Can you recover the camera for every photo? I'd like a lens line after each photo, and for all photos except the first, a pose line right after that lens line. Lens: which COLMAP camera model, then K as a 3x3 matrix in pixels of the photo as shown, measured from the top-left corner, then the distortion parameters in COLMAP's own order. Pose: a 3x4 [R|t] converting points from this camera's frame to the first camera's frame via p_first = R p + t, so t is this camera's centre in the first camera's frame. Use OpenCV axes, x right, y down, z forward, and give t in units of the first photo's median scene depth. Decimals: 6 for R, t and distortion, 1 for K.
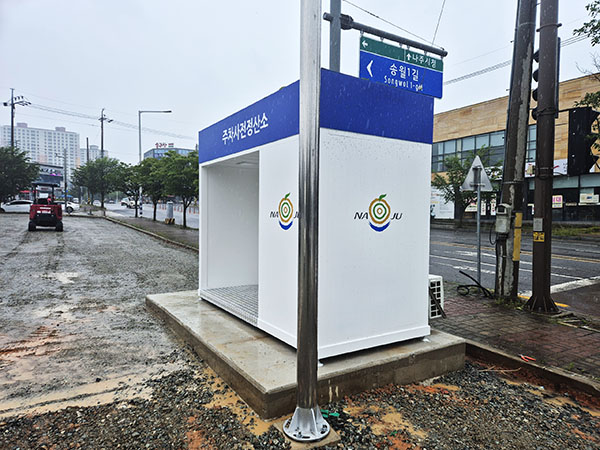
lens RADIAL K [[402.6, 0, 300.0], [0, 402.6, 225.0], [0, 0, 1]] dist [0.088391, -0.069795]
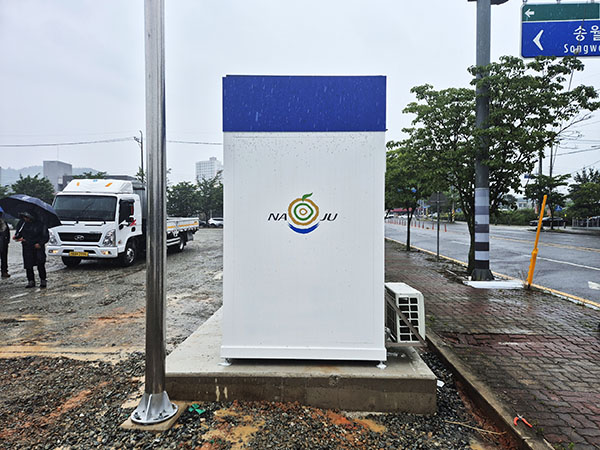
lens RADIAL K [[402.6, 0, 300.0], [0, 402.6, 225.0], [0, 0, 1]] dist [0.088391, -0.069795]
pose [[0.822644, -0.008671, -0.568491, 0.702172], [-0.011982, 0.999397, -0.032582, 0.025717], [0.568431, 0.033615, 0.822044, 0.233793]]
